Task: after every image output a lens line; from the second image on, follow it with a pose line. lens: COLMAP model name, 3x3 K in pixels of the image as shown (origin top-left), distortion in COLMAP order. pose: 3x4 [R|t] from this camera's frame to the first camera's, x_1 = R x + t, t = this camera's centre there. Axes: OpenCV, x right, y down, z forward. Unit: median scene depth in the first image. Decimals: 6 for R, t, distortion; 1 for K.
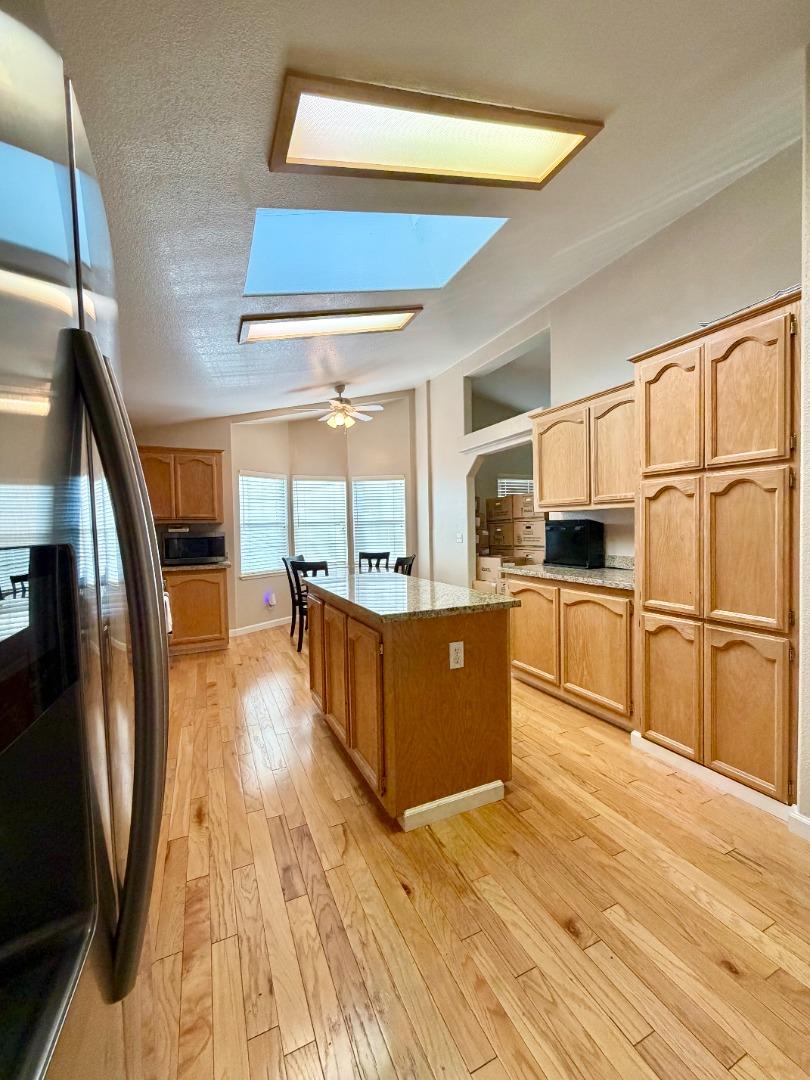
lens RADIAL K [[439.3, 0, 405.0], [0, 439.3, 540.0], [0, 0, 1]] dist [-0.000558, -0.000378]
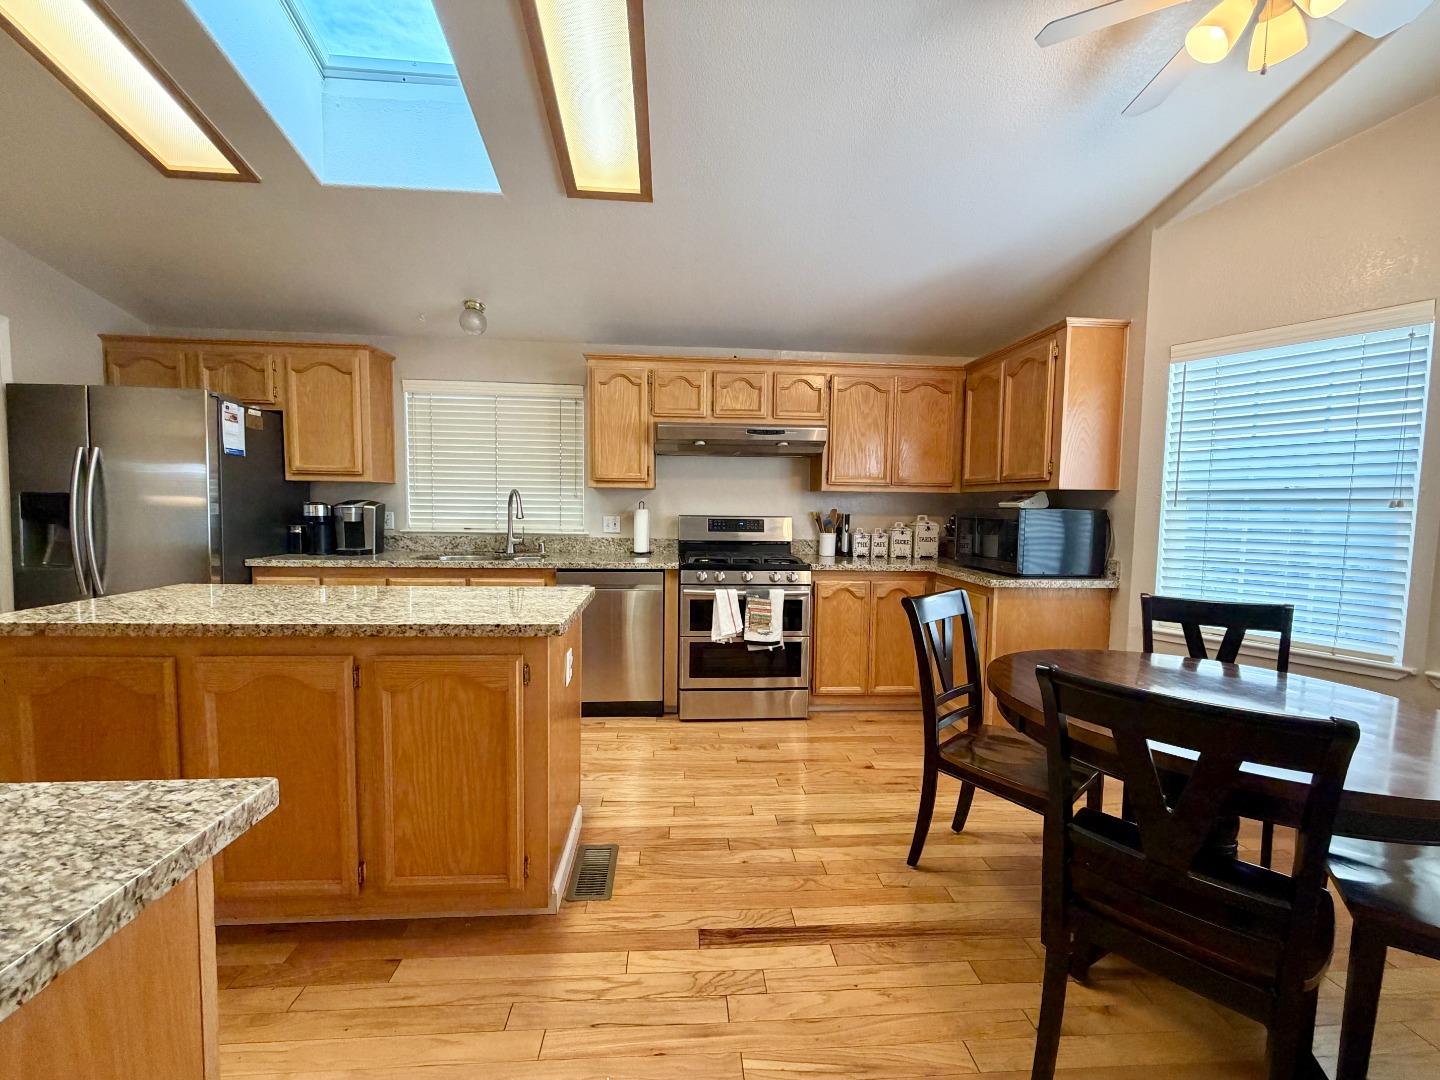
lens RADIAL K [[573.0, 0, 716.6], [0, 573.0, 541.0], [0, 0, 1]] dist [-0.000684, -0.000214]
pose [[-0.348321, 0.075614, -0.934321, 0.549922], [-0.036441, 0.994895, 0.094101, -0.065283], [0.936667, 0.066825, -0.343787, 1.989028]]
